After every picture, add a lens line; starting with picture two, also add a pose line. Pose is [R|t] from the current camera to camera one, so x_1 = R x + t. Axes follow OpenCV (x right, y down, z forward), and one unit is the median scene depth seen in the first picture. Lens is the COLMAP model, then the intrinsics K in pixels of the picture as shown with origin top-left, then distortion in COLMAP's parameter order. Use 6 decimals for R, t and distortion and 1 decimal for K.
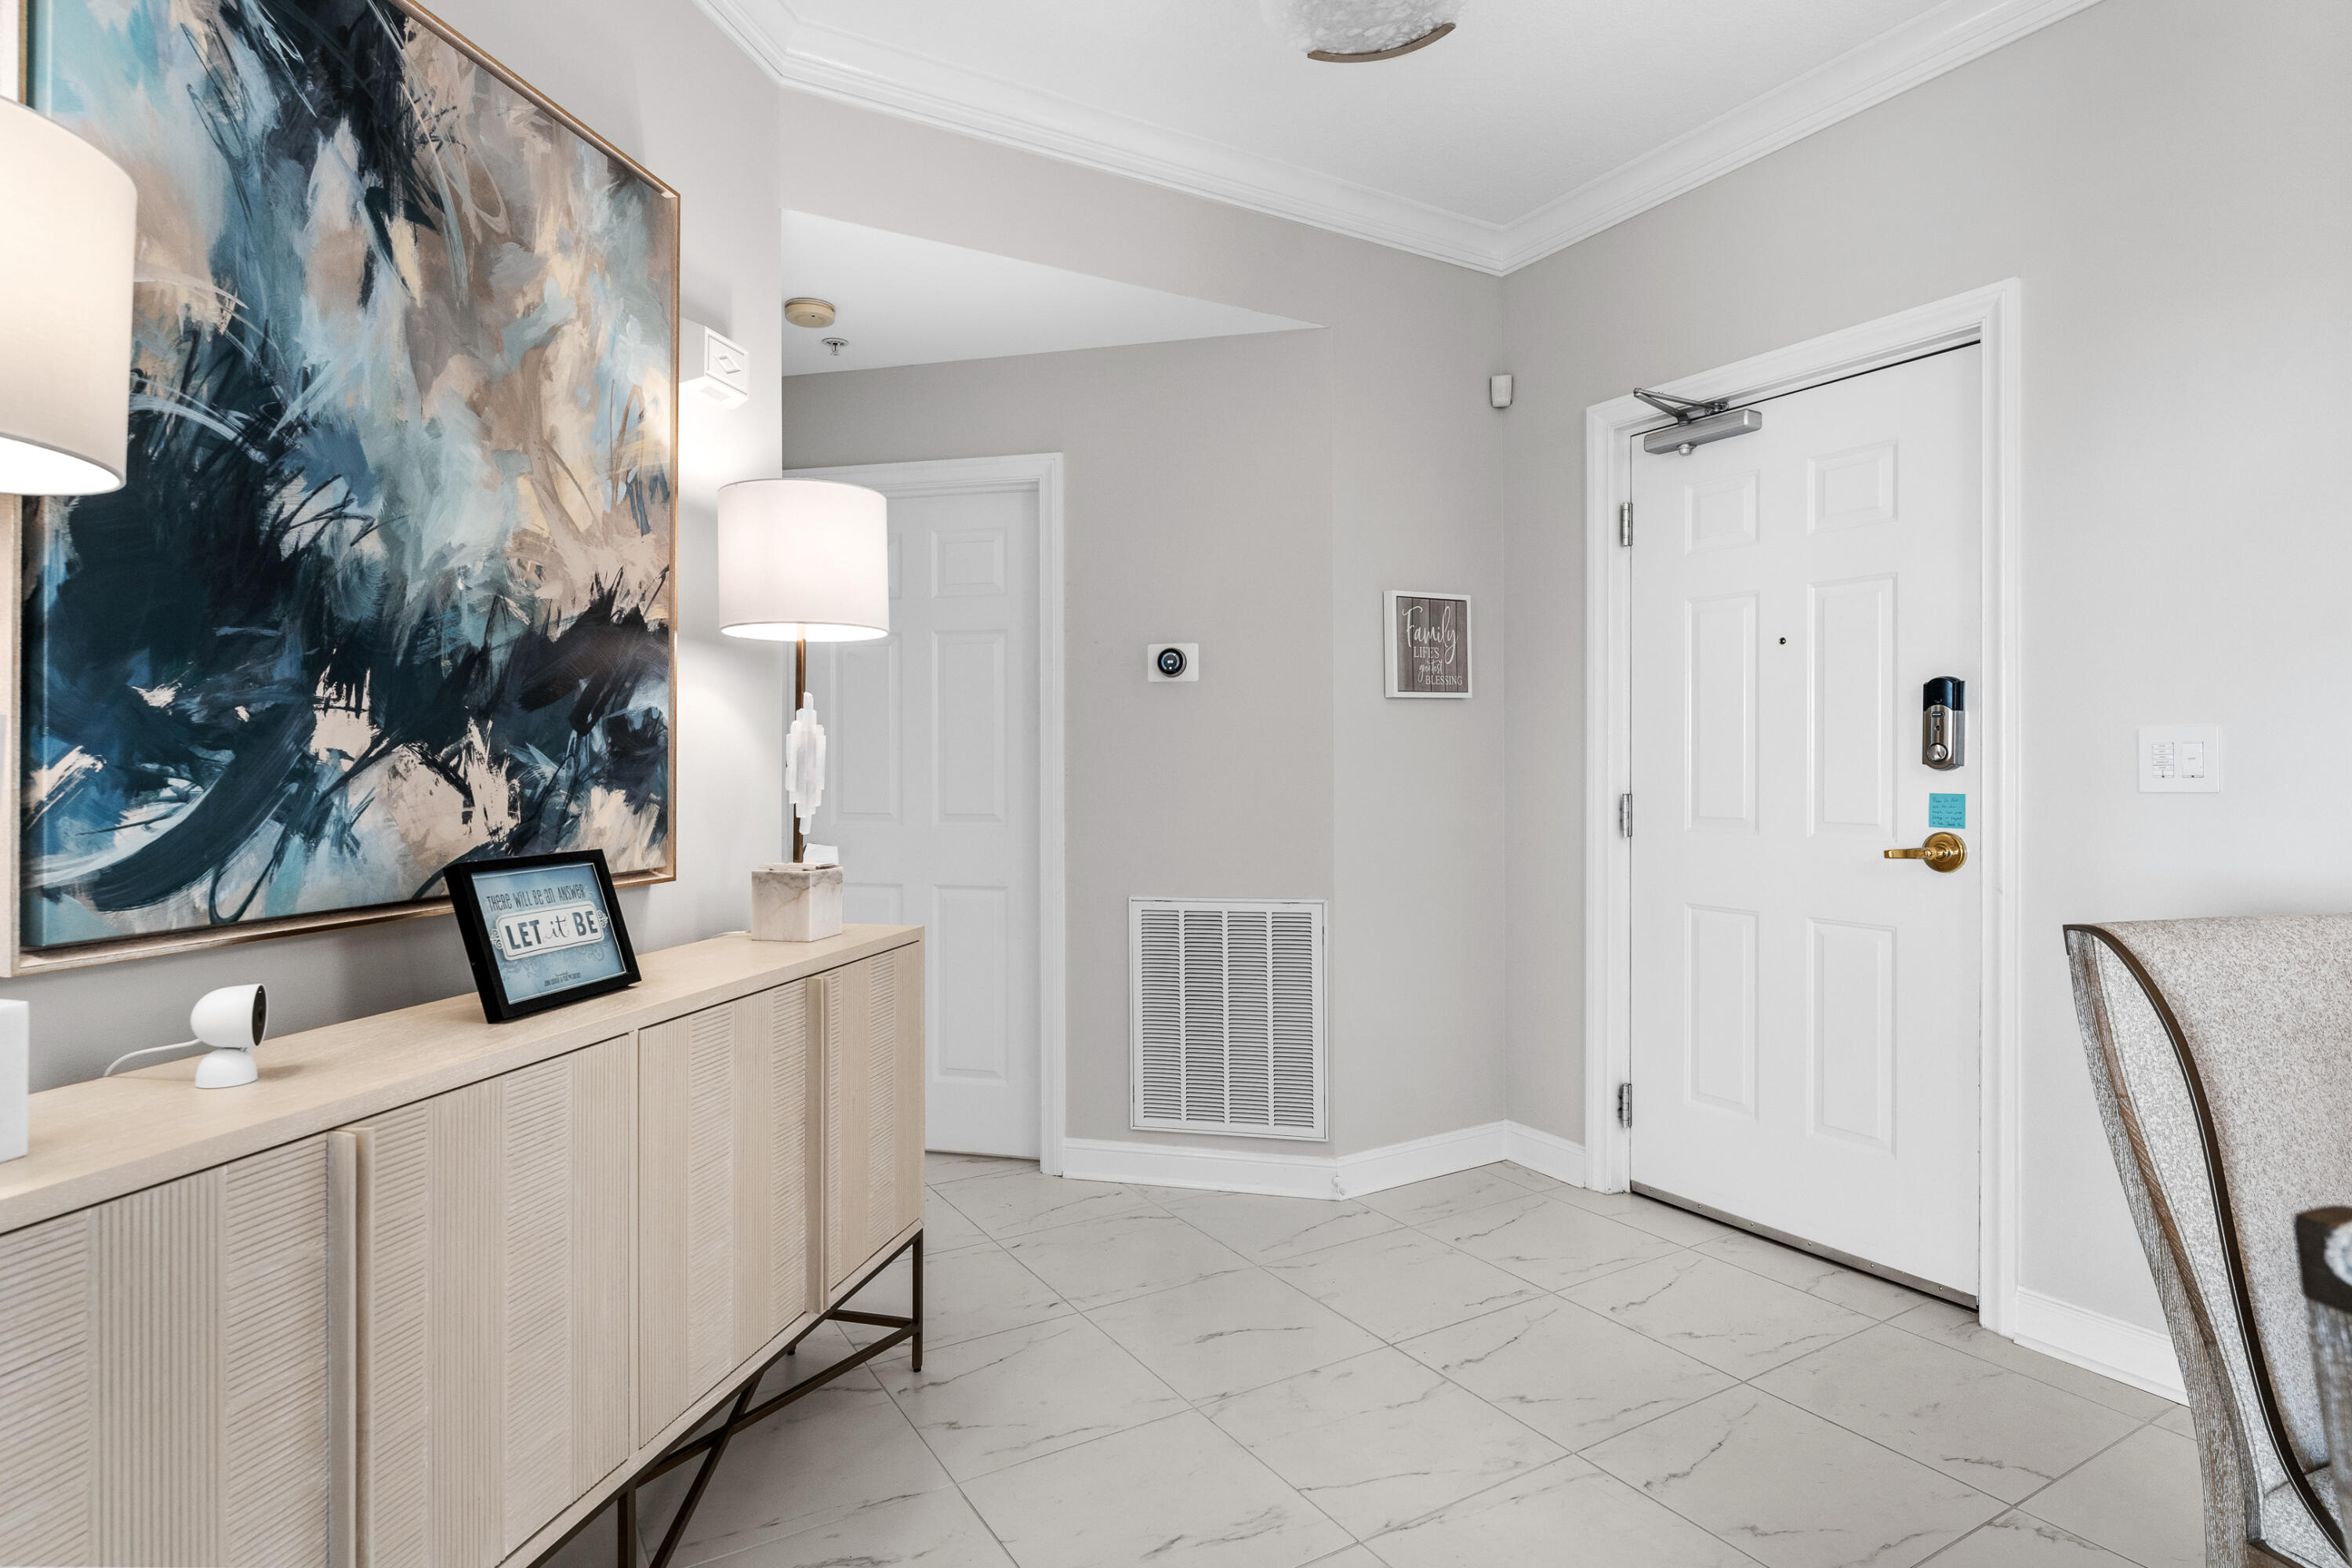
lens RADIAL K [[1255.0, 0, 1168.5], [0, 1255.0, 766.1], [0, 0, 1]] dist [-0.004362, -0.000042]
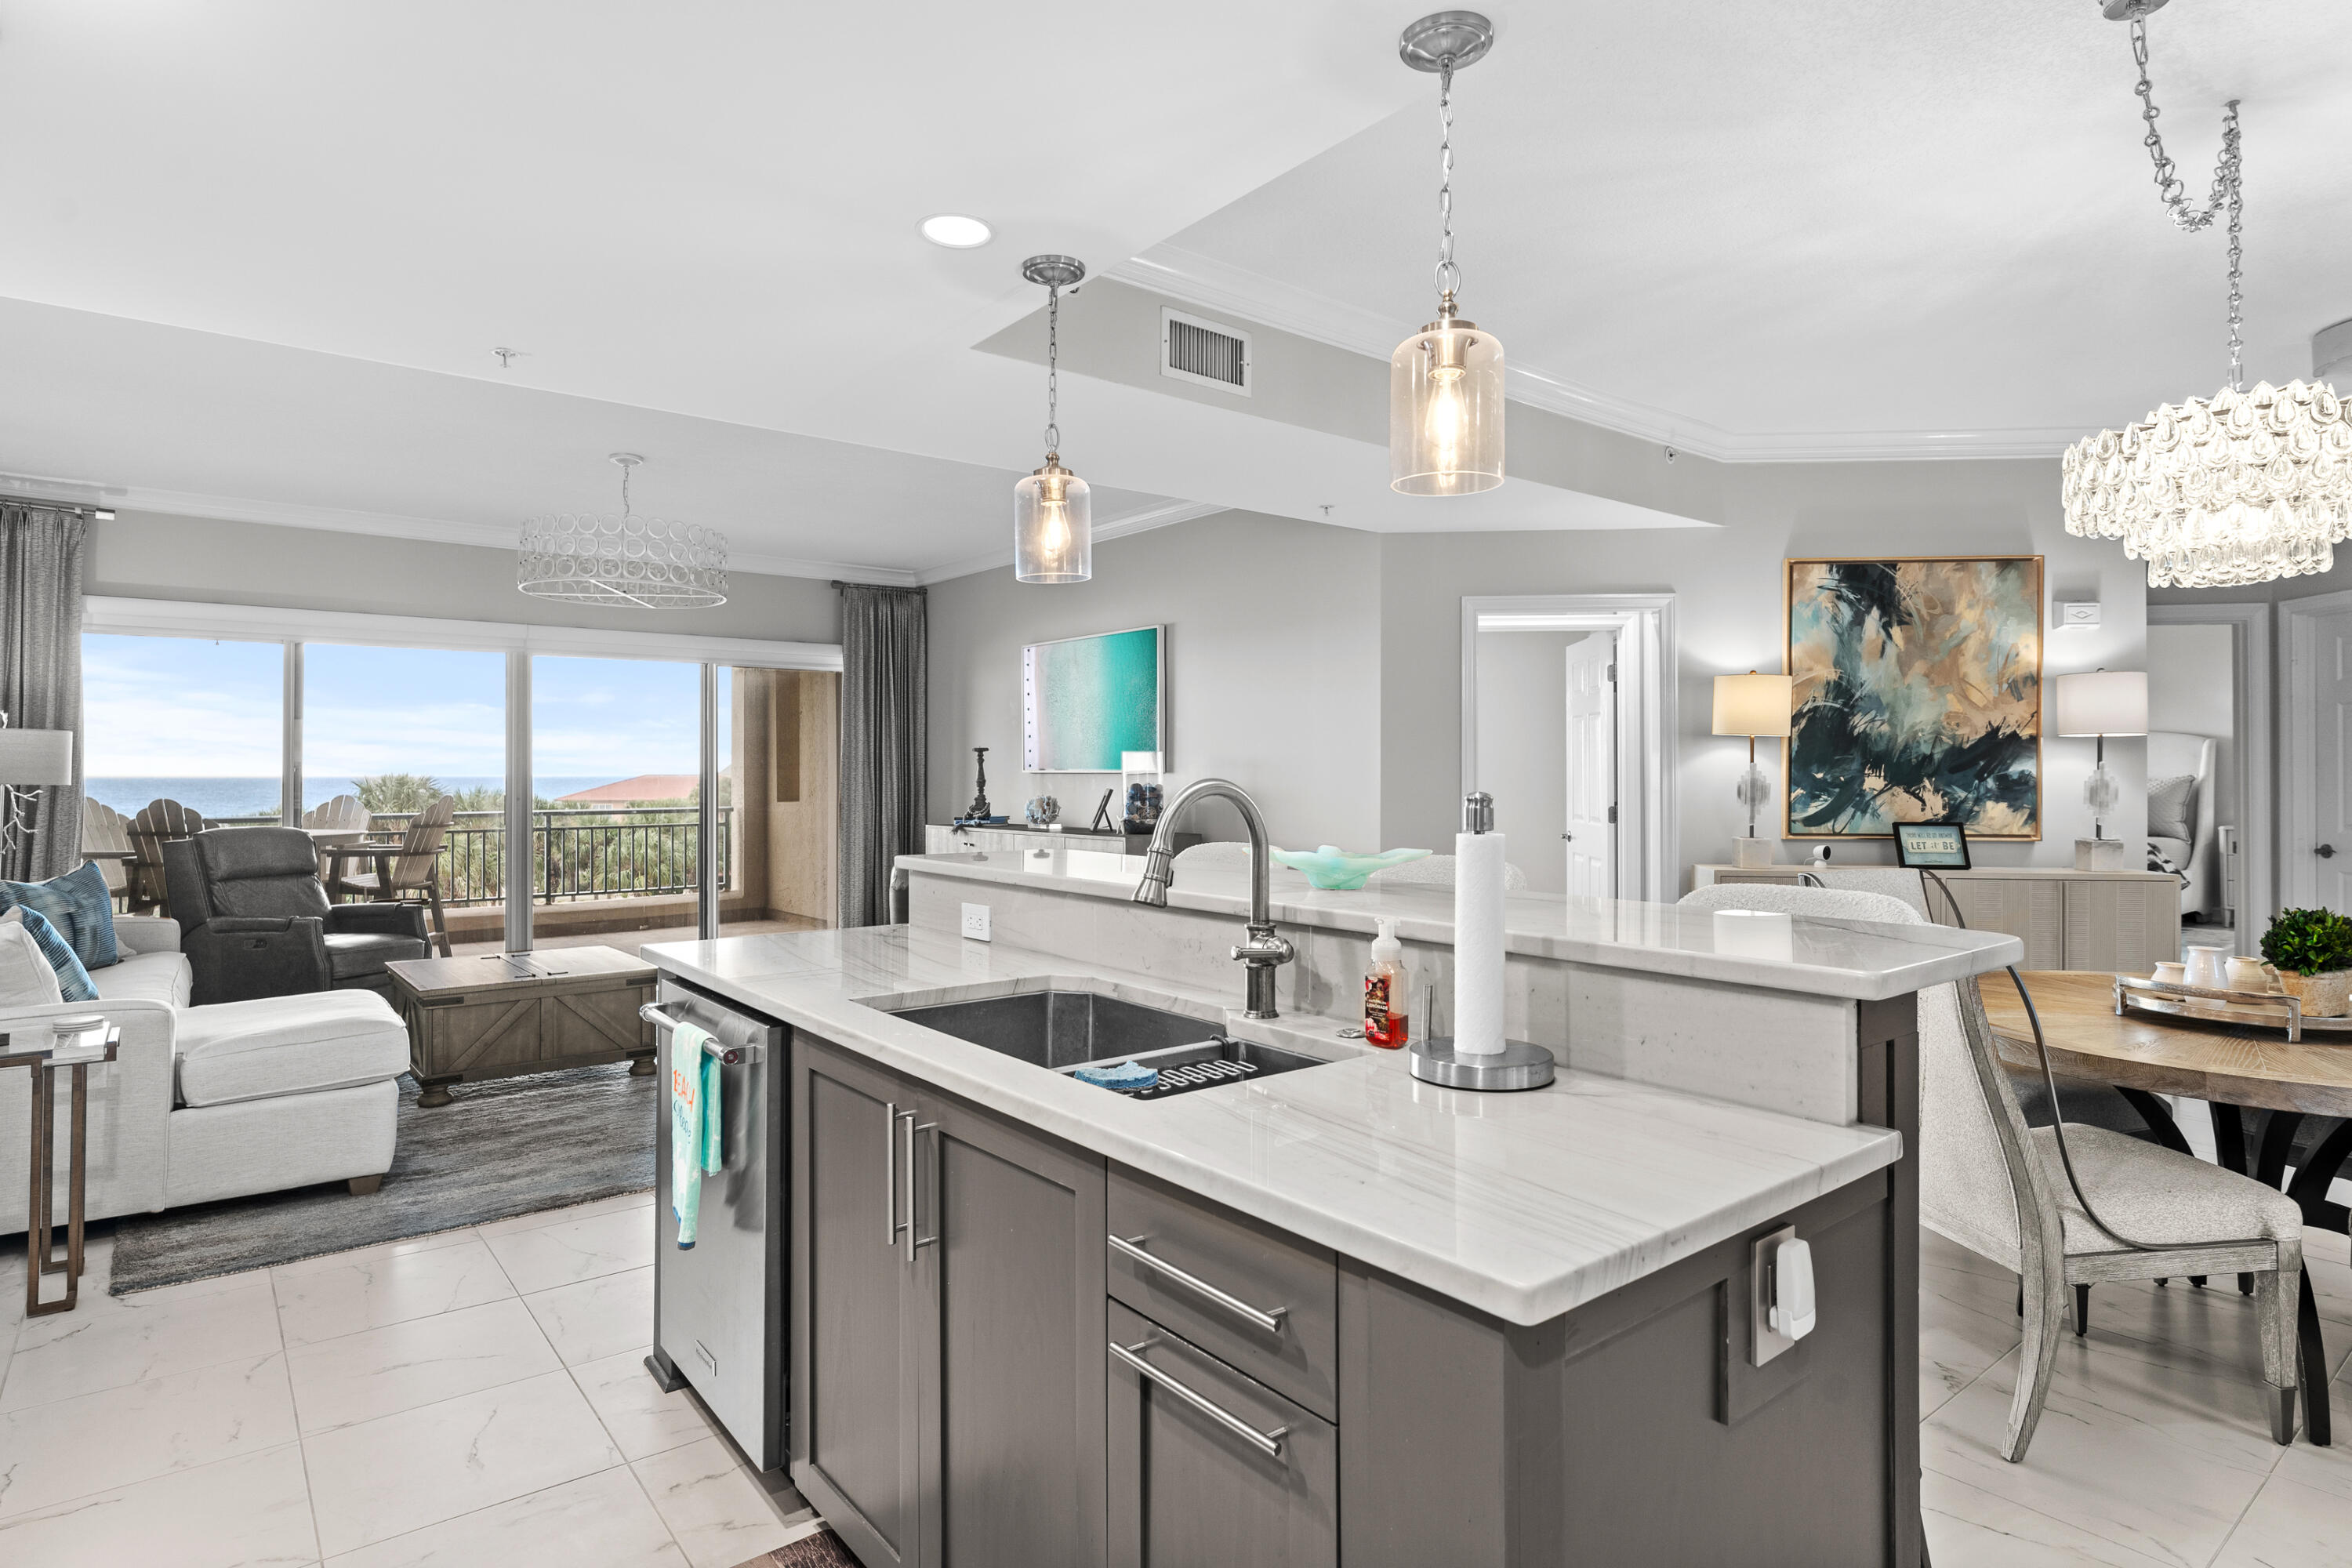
lens RADIAL K [[1255.0, 0, 1164.8], [0, 1255.0, 767.5], [0, 0, 1]] dist [-0.004362, -0.000042]
pose [[0.130815, -0.002442, -0.991404, 2.328487], [-0.002917, 0.999992, -0.002848, -0.049929], [0.991403, 0.003264, 0.130806, -1.294329]]
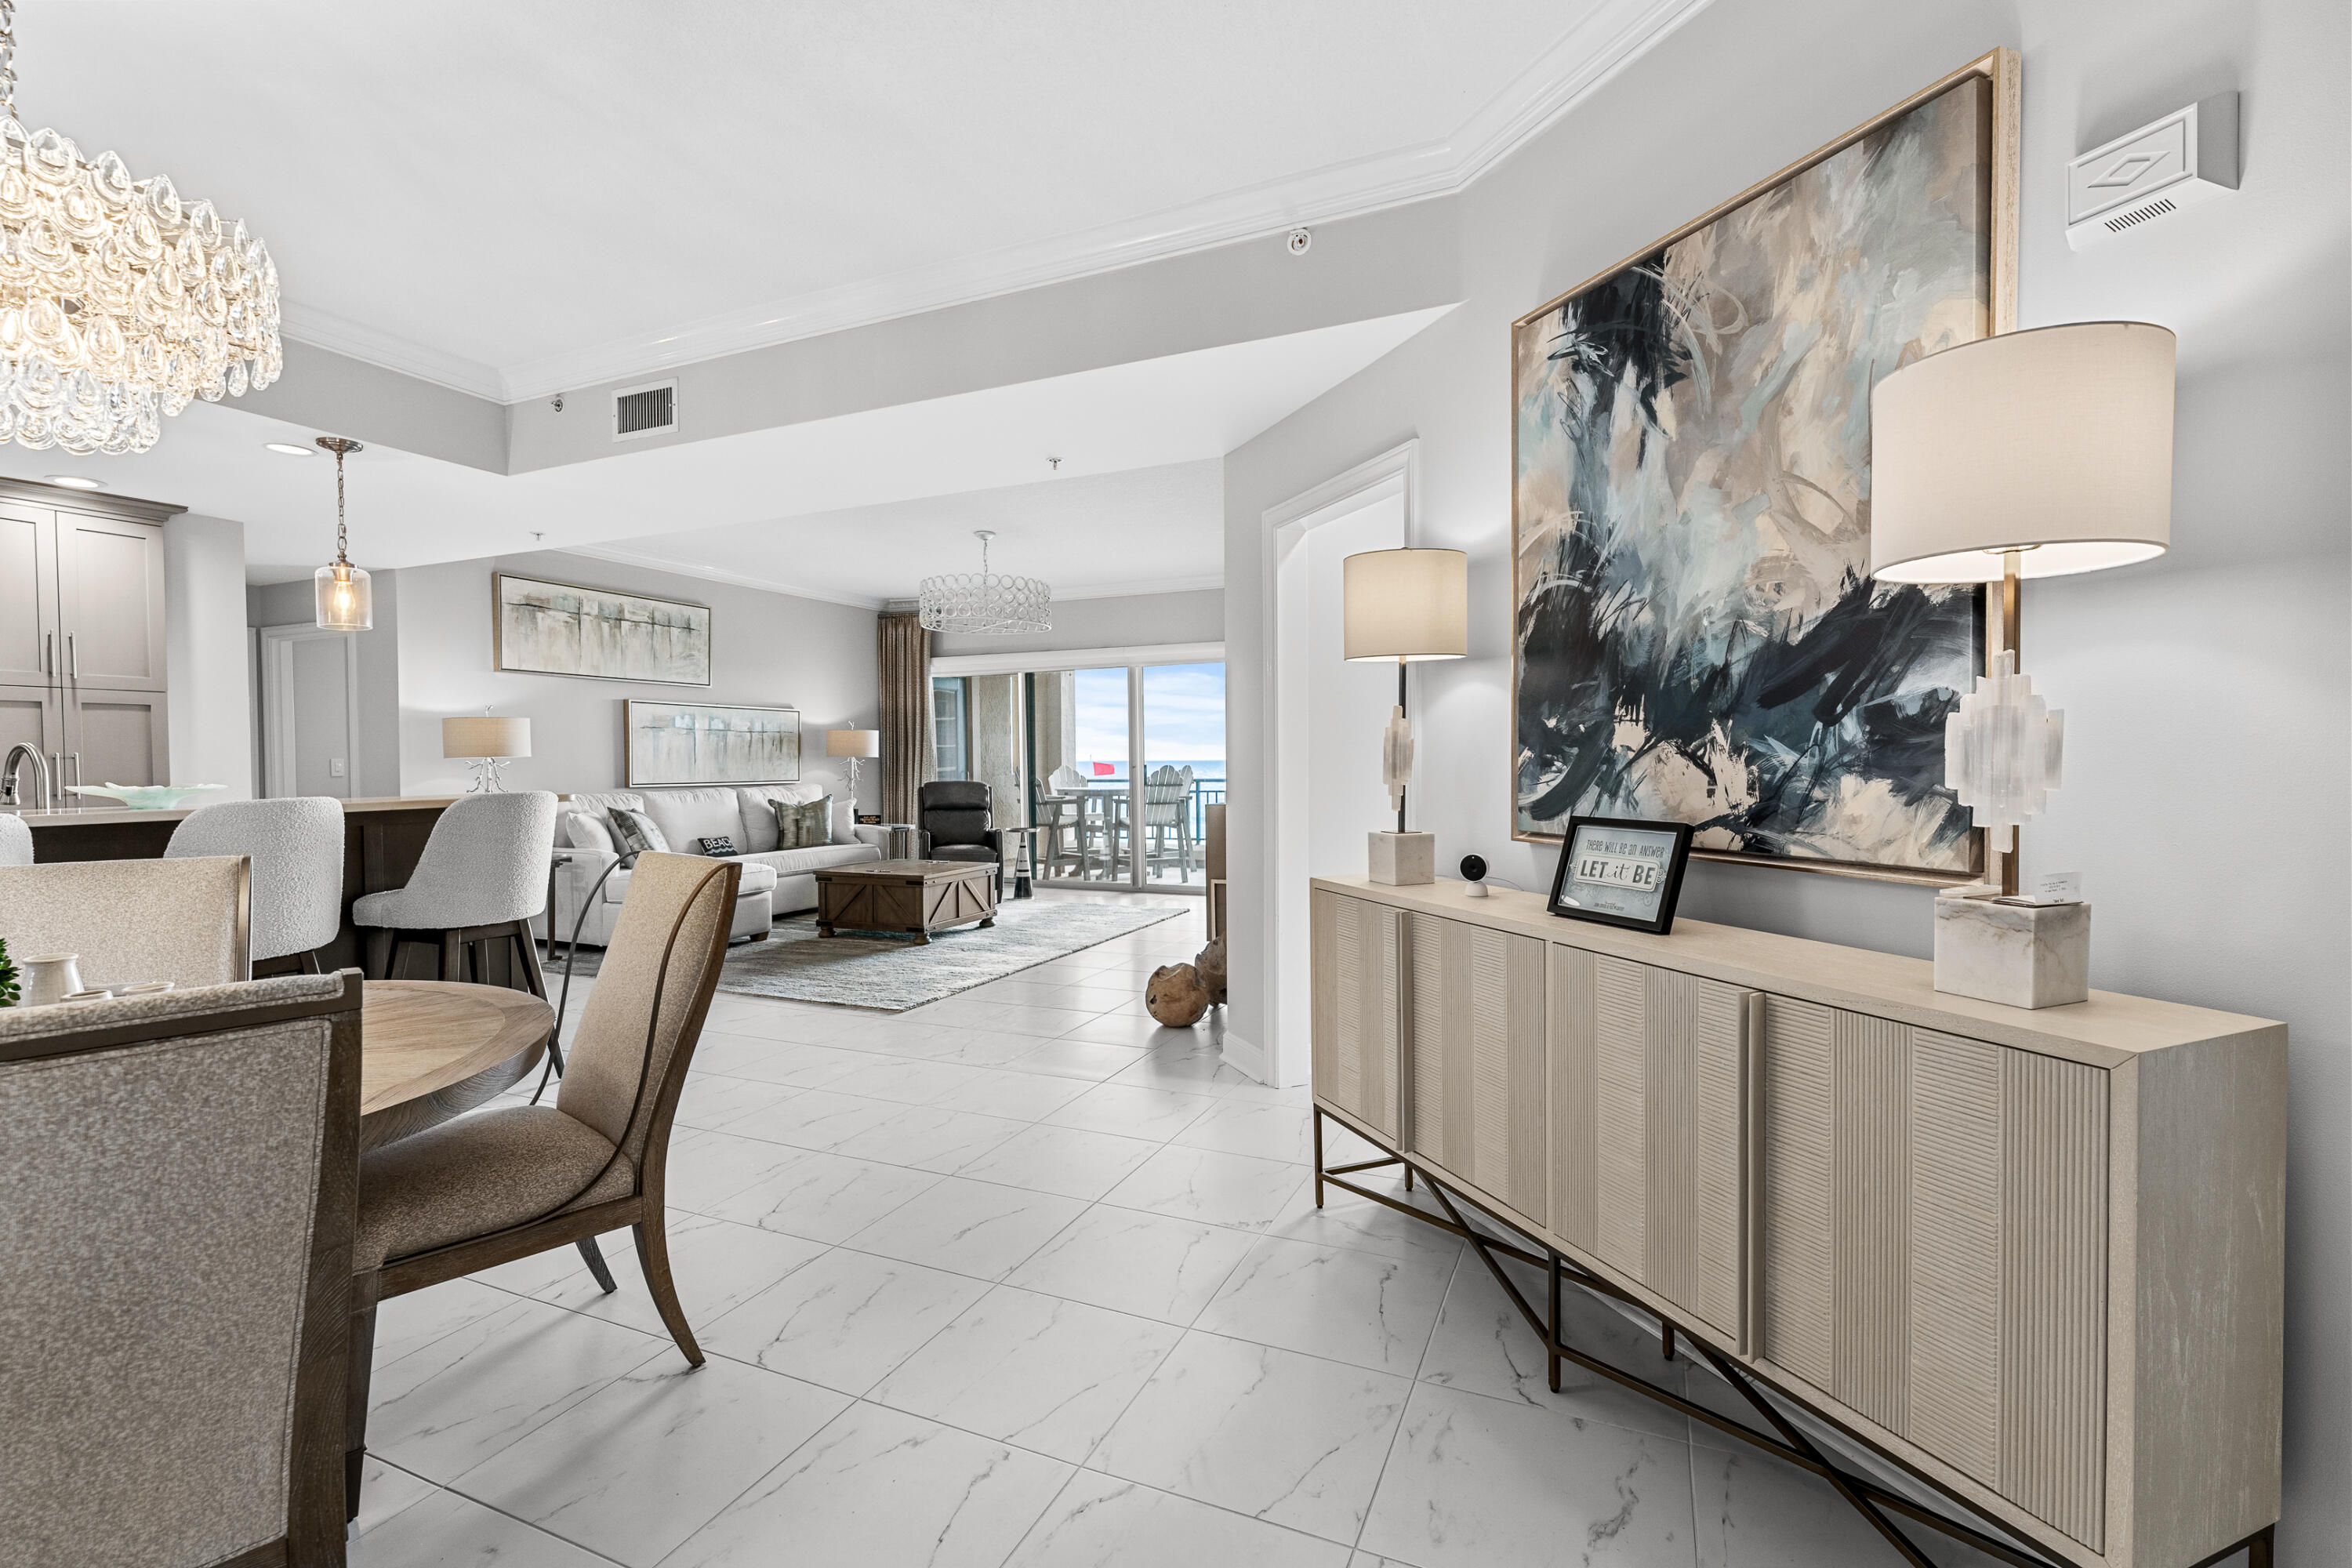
lens RADIAL K [[1071.1, 0, 1174.9], [0, 1071.1, 782.1], [0, 0, 1]] dist [-0.001860, -0.000106]
pose [[-0.818895, 0.025452, -0.573379, 0.596159], [0.012017, 0.999558, 0.027207, -0.009625], [0.573818, 0.015389, -0.818838, 1.671343]]
